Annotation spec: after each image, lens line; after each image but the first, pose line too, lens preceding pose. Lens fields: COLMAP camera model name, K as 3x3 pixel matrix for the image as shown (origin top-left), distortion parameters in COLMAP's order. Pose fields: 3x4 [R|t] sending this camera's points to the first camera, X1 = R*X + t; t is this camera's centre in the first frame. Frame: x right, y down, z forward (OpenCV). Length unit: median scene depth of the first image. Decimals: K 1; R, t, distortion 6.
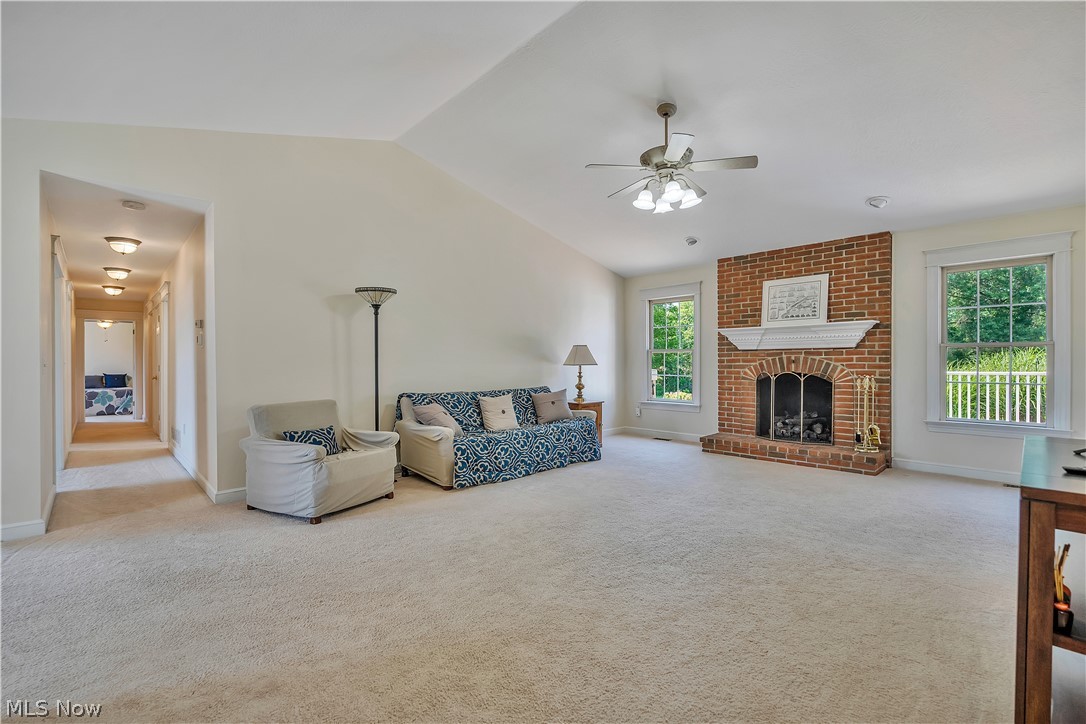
lens RADIAL K [[482.4, 0, 543.0], [0, 482.4, 364.9], [0, 0, 1]] dist [-0.000154, -0.000220]
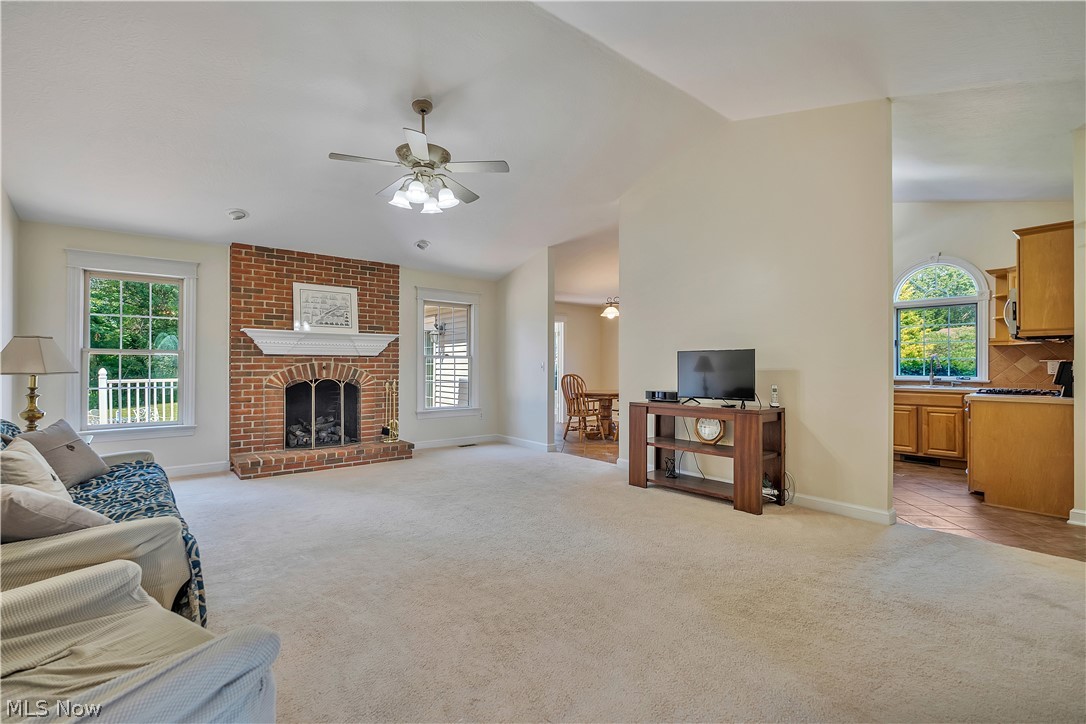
lens RADIAL K [[477.0, 0, 543.7], [0, 477.0, 364.7], [0, 0, 1]] dist [-0.004074, -0.000504]
pose [[0.082361, 0.009166, 0.996560, -0.434866], [0.008216, 0.999917, -0.009876, 0.000047], [-0.996569, 0.009001, 0.082279, 0.450959]]
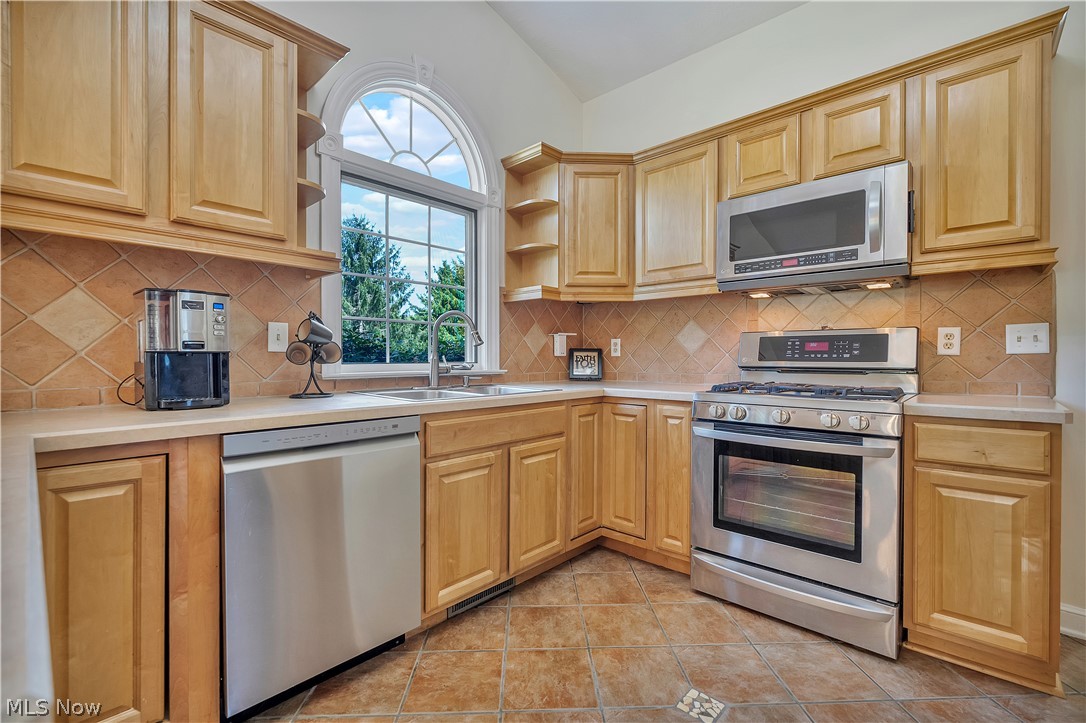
lens RADIAL K [[477.0, 0, 543.7], [0, 477.0, 364.2], [0, 0, 1]] dist [-0.004074, -0.000504]
pose [[-0.997240, 0.007579, -0.073861, 0.588042], [0.005653, 0.999639, 0.026254, 0.011480], [0.074033, 0.025764, -0.996923, 0.120764]]
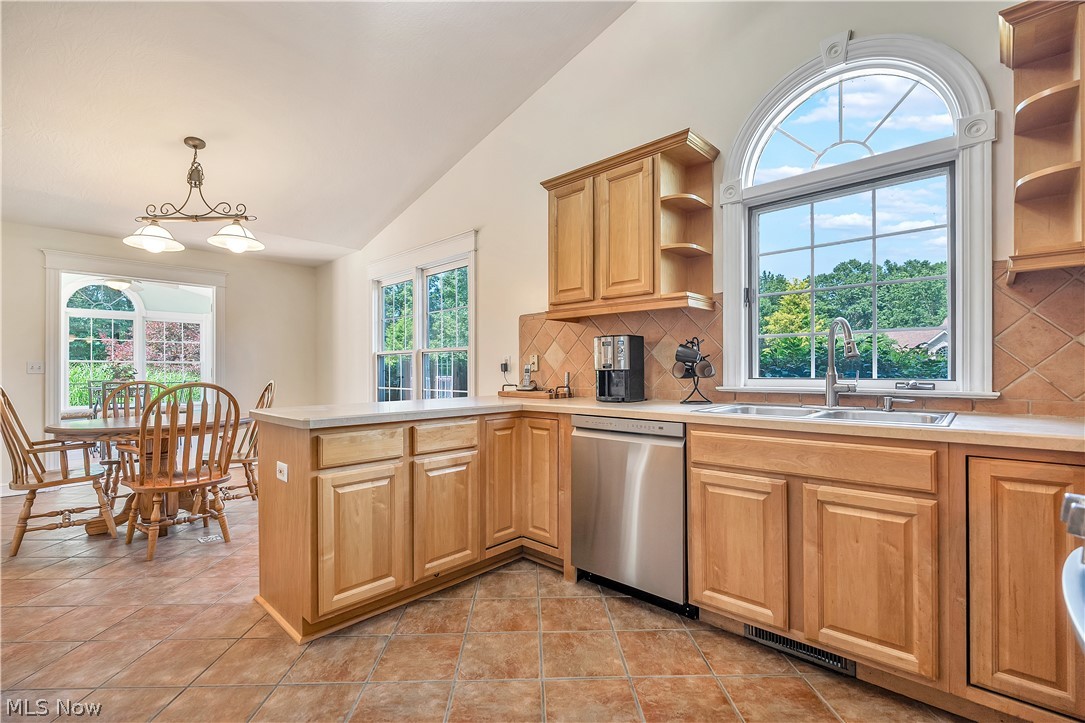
lens RADIAL K [[481.8, 0, 540.0], [0, 481.8, 372.7], [0, 0, 1]] dist [-0.002084, 0.000067]
pose [[-0.059690, 0.004414, 0.998207, 0.302989], [0.015321, 0.999876, -0.003505, 0.013619], [-0.998099, 0.015084, -0.059750, -0.054664]]
